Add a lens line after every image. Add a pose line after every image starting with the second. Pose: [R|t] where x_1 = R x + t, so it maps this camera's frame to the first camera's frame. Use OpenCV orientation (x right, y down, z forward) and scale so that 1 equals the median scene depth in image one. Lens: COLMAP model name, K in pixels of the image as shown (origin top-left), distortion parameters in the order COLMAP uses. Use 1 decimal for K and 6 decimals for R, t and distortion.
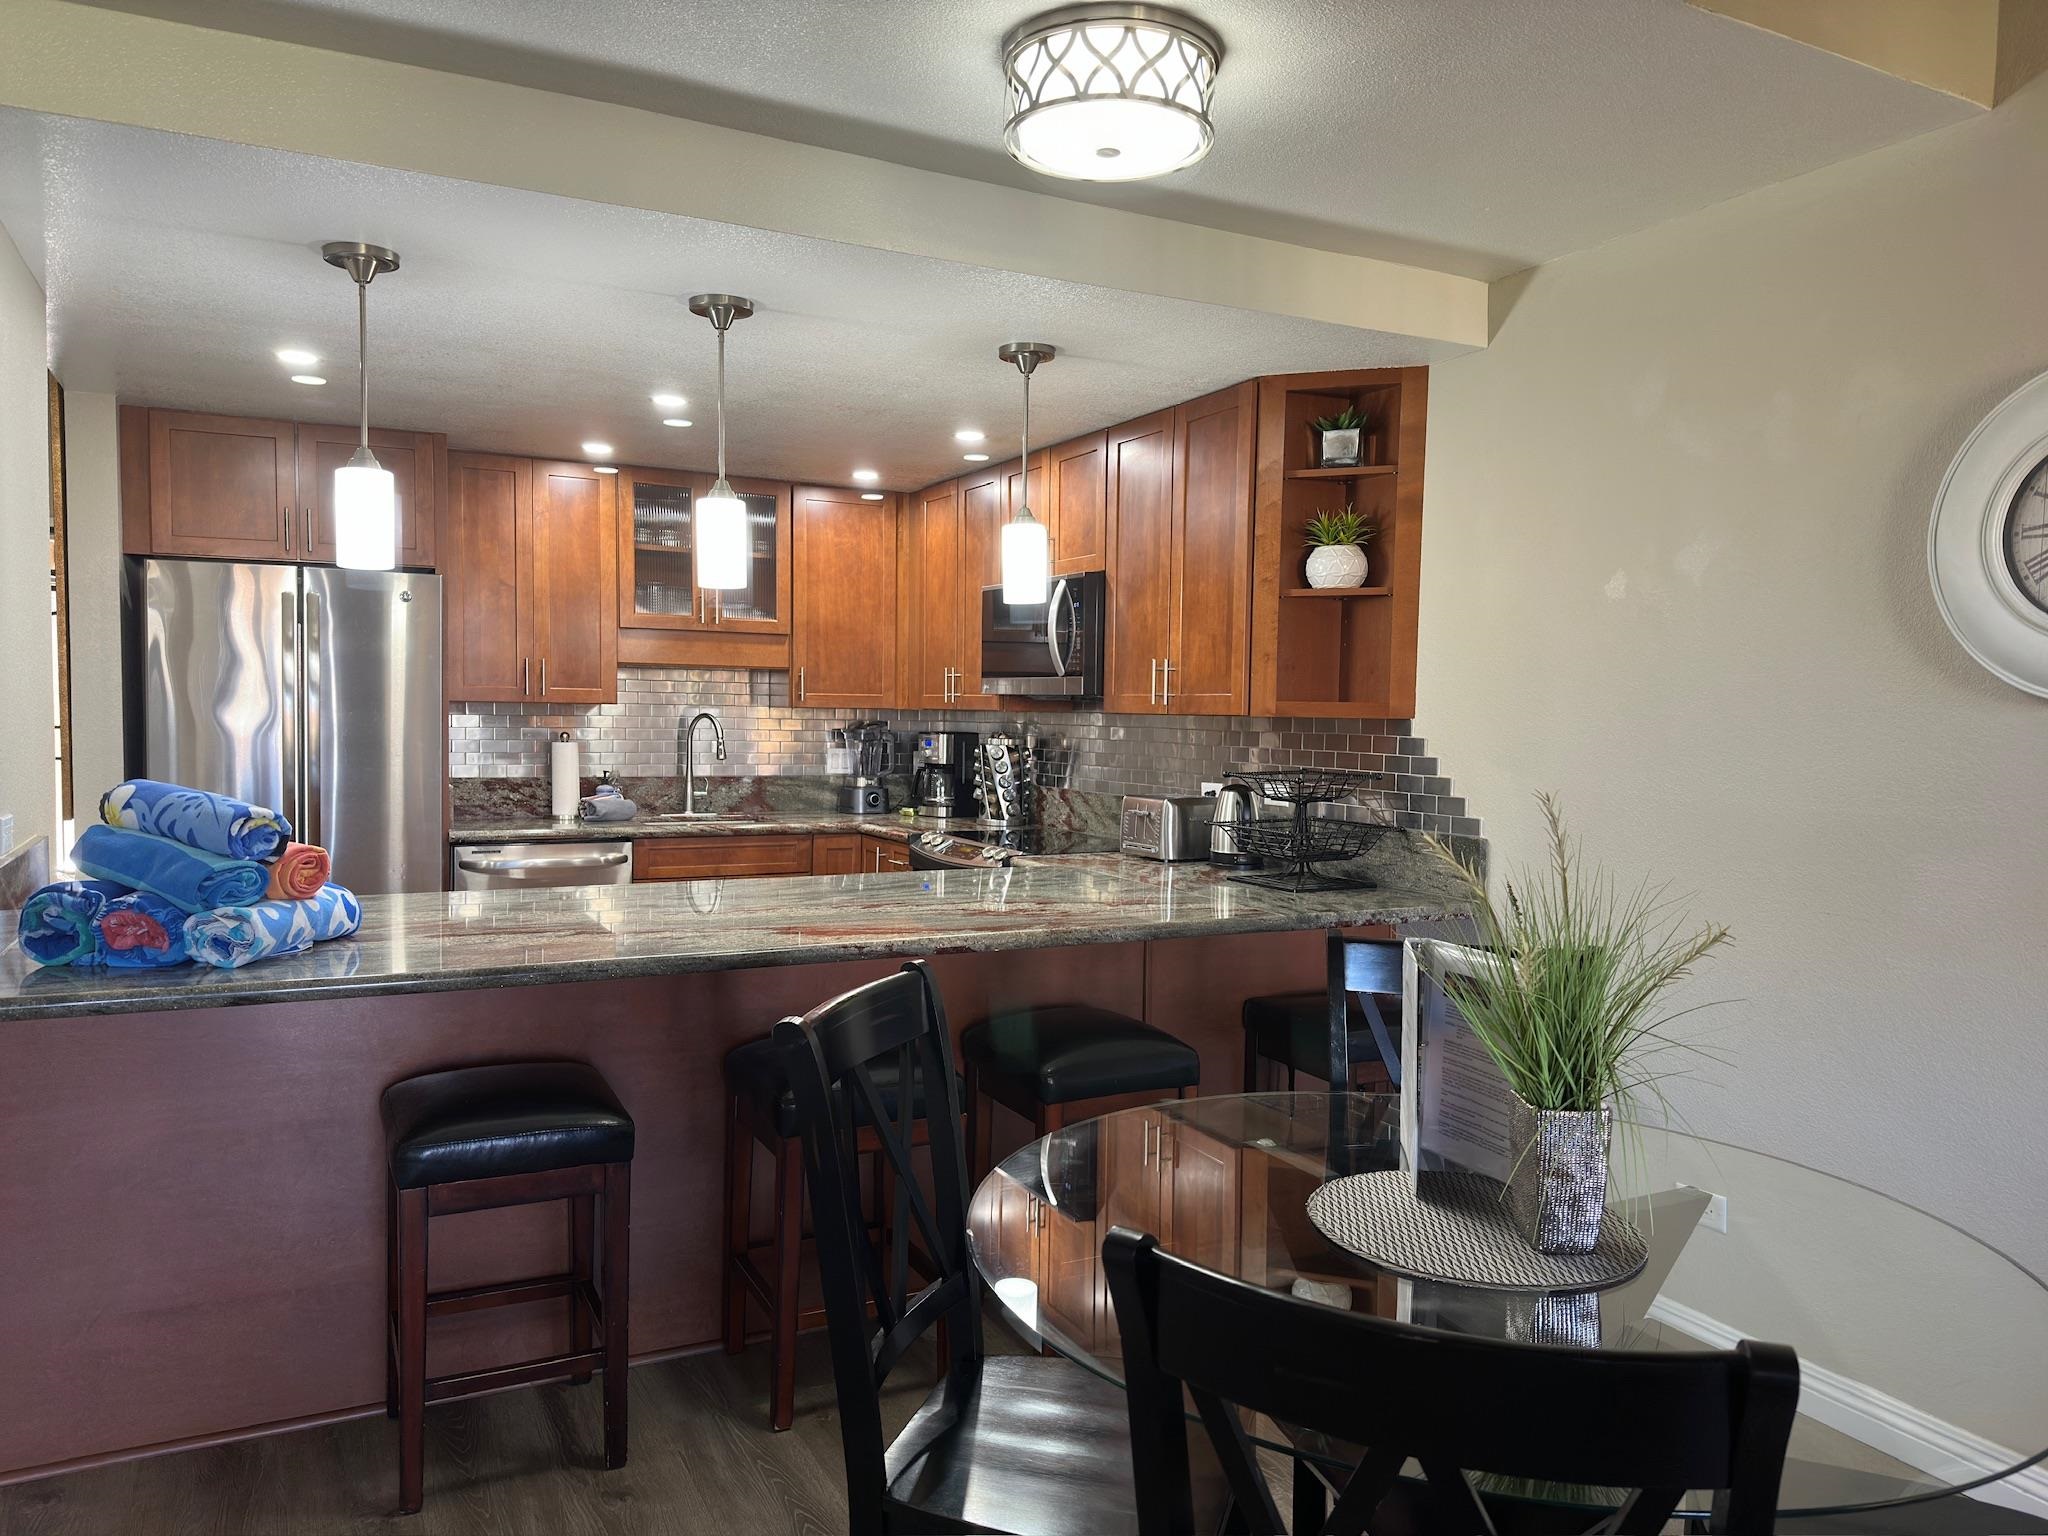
lens RADIAL K [[1426.7, 0, 1026.3], [0, 1426.7, 778.6], [0, 0, 1]] dist [0.082129, -0.097785]
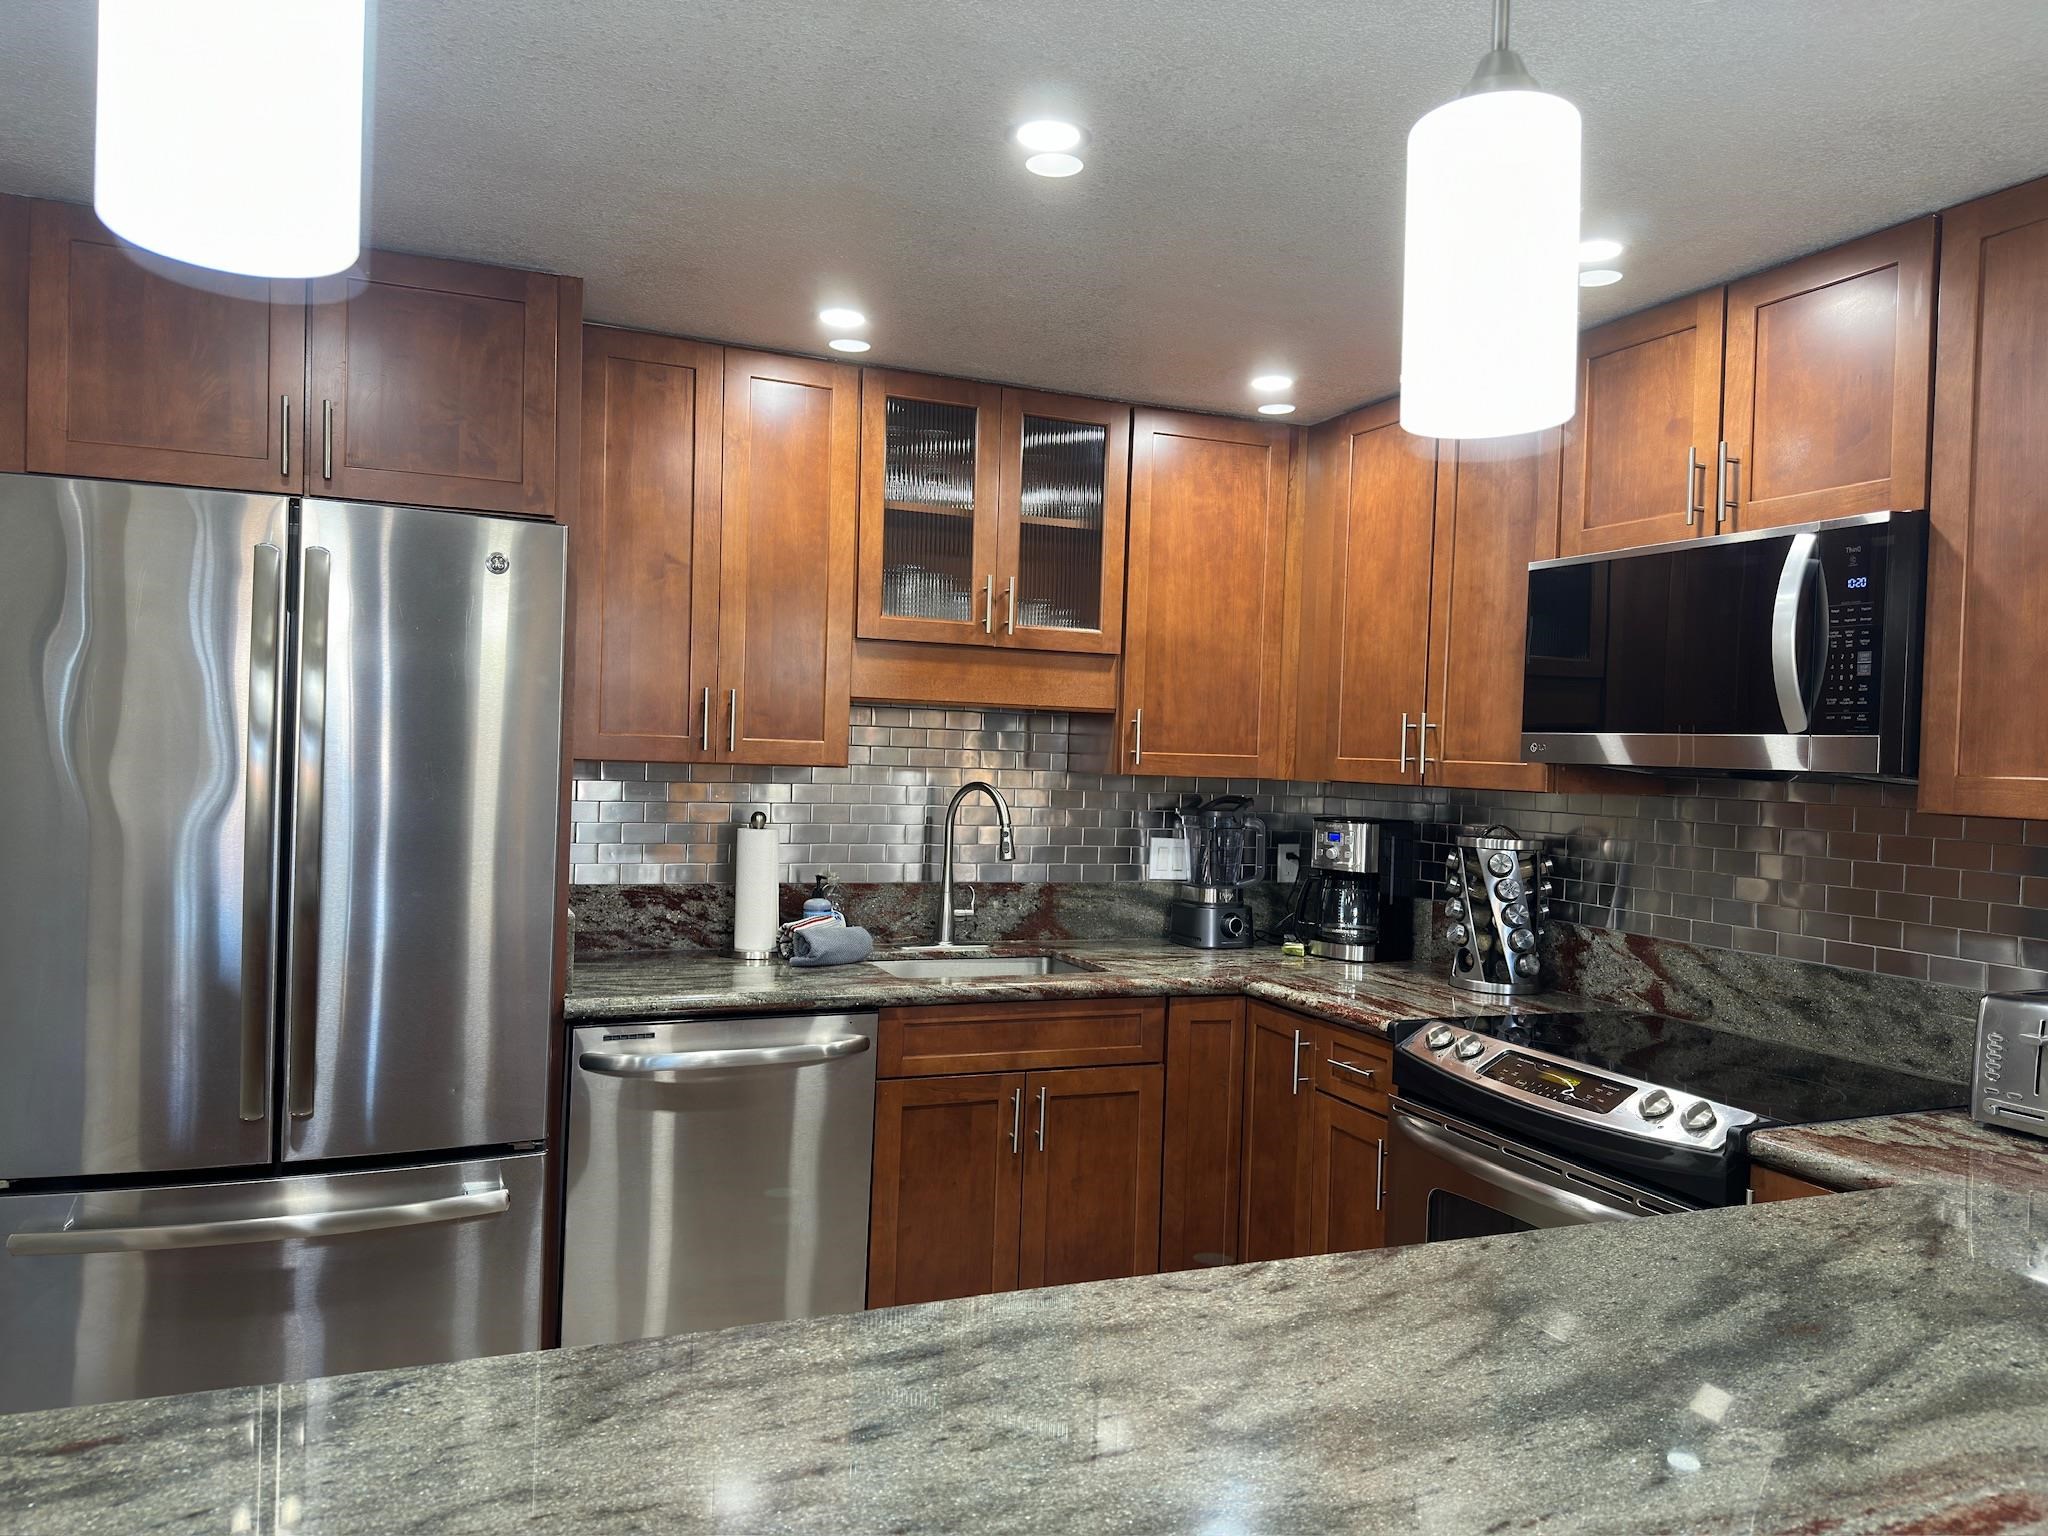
lens RADIAL K [[1426.7, 0, 1015.2], [0, 1426.7, 765.5], [0, 0, 1]] dist [0.082129, -0.097785]
pose [[0.996498, 0.018010, -0.081649, -0.198993], [-0.021274, 0.999001, -0.039290, -0.036625], [0.080860, 0.040890, 0.995886, 0.496685]]
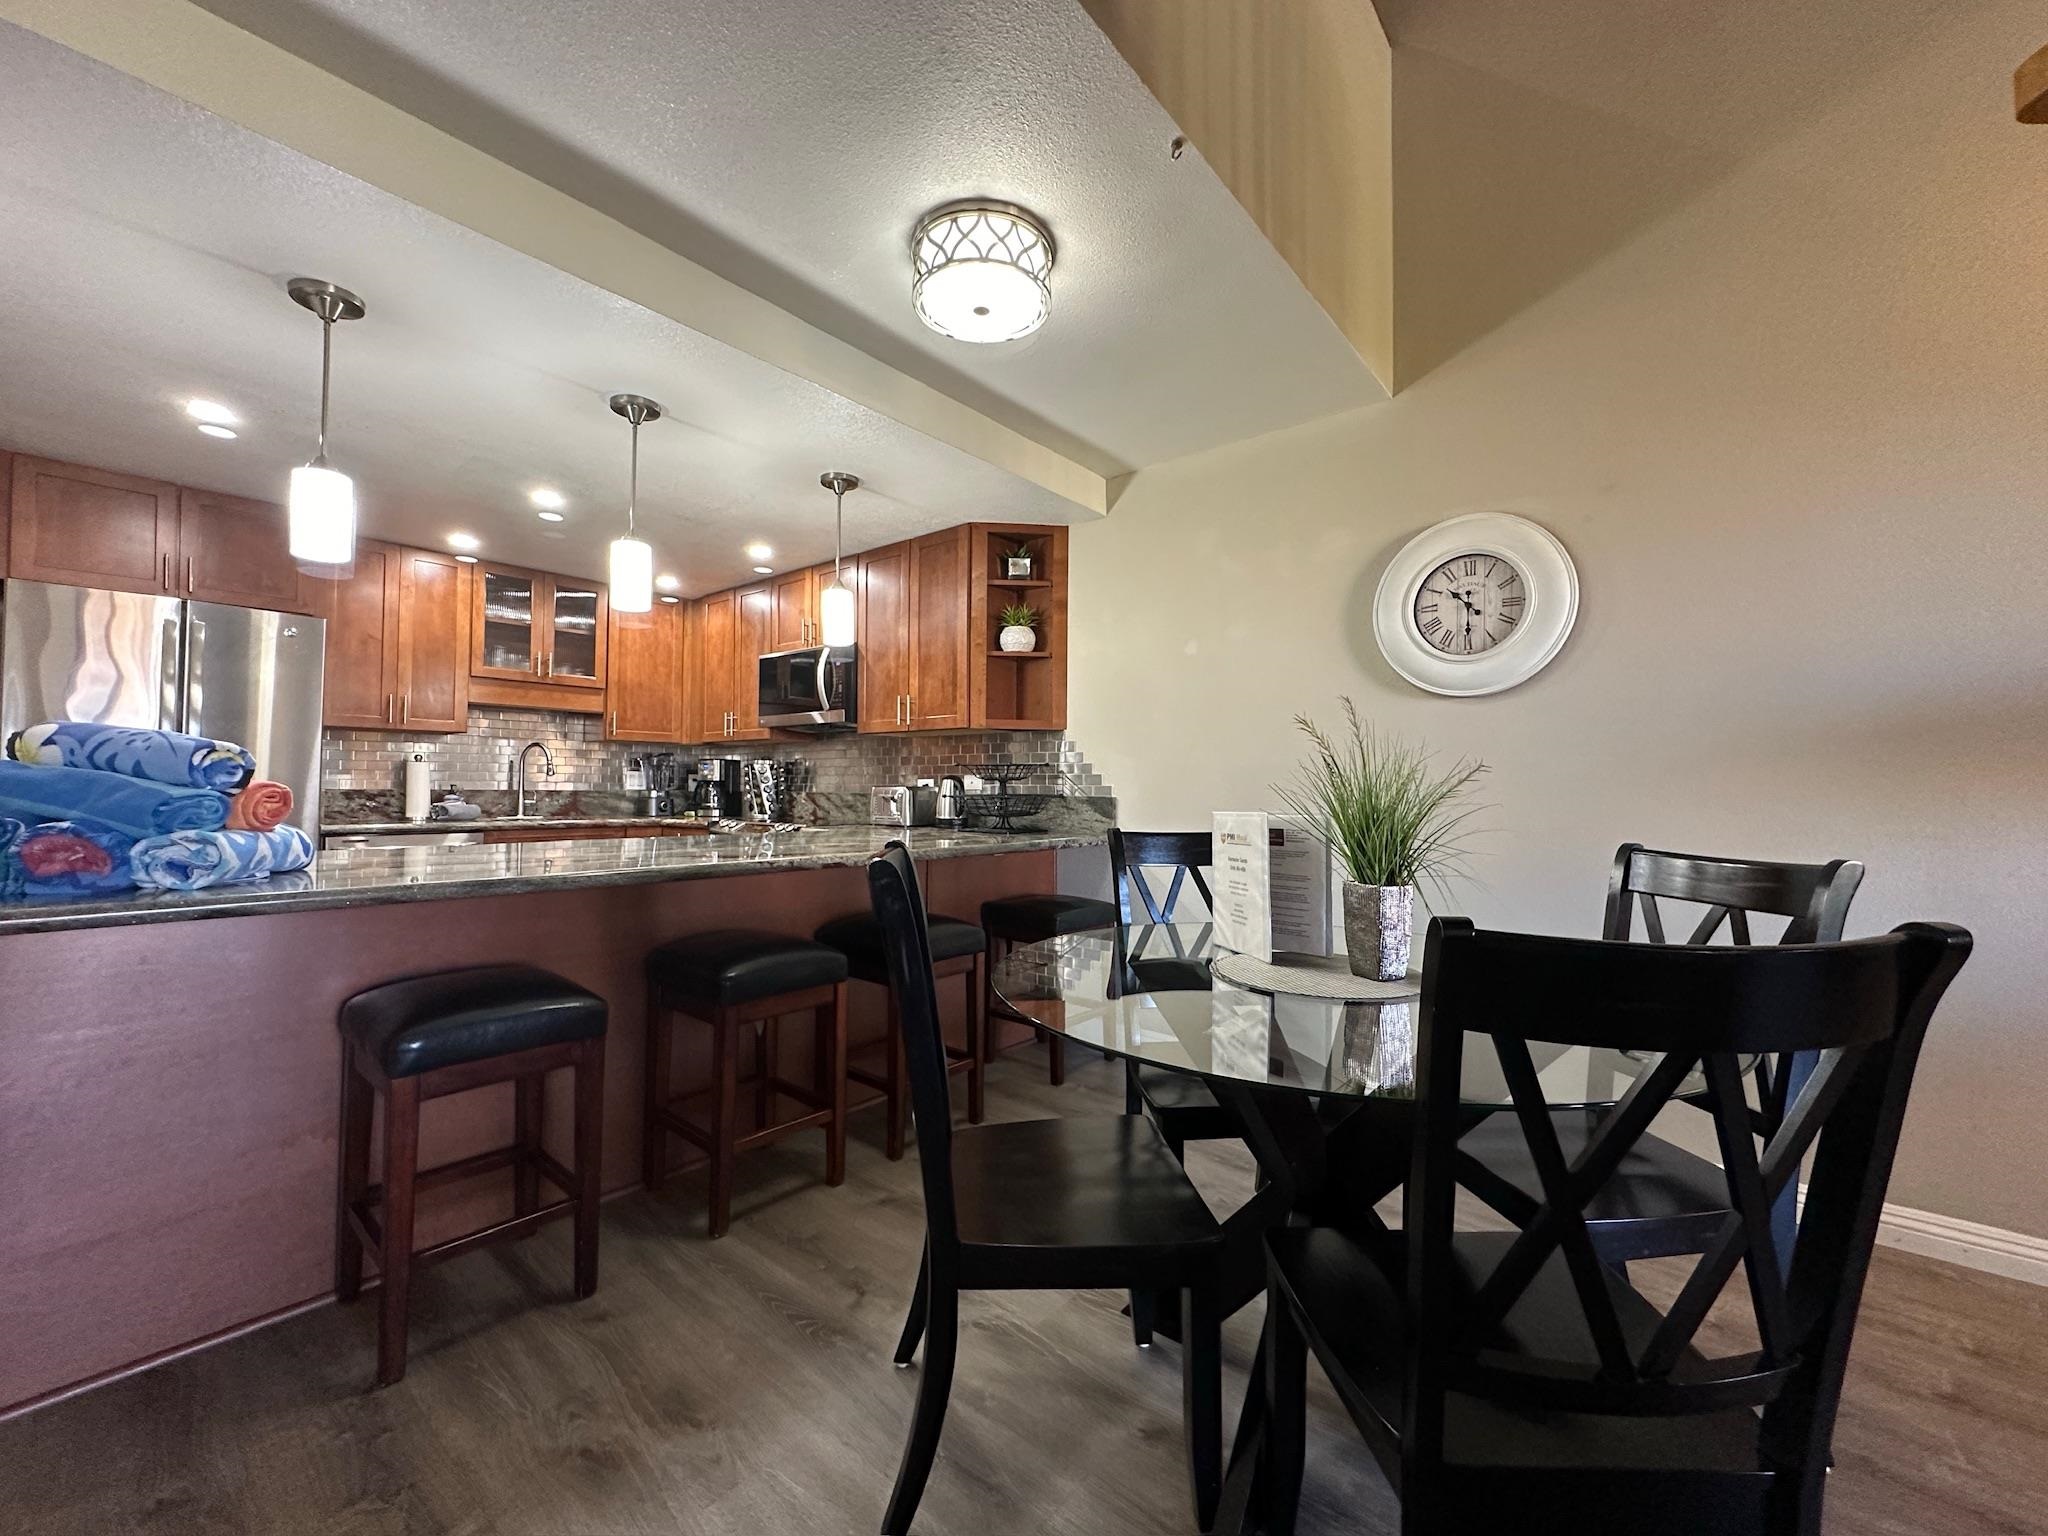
lens RADIAL K [[816.4, 0, 1031.2], [0, 816.4, 767.6], [0, 0, 1]] dist [-0.002839, 0.000811]
pose [[0.919503, 0.000538, 0.393083, -0.117890], [0.026816, 0.997584, -0.064094, 0.051344], [-0.392167, 0.069476, 0.917267, 0.115985]]
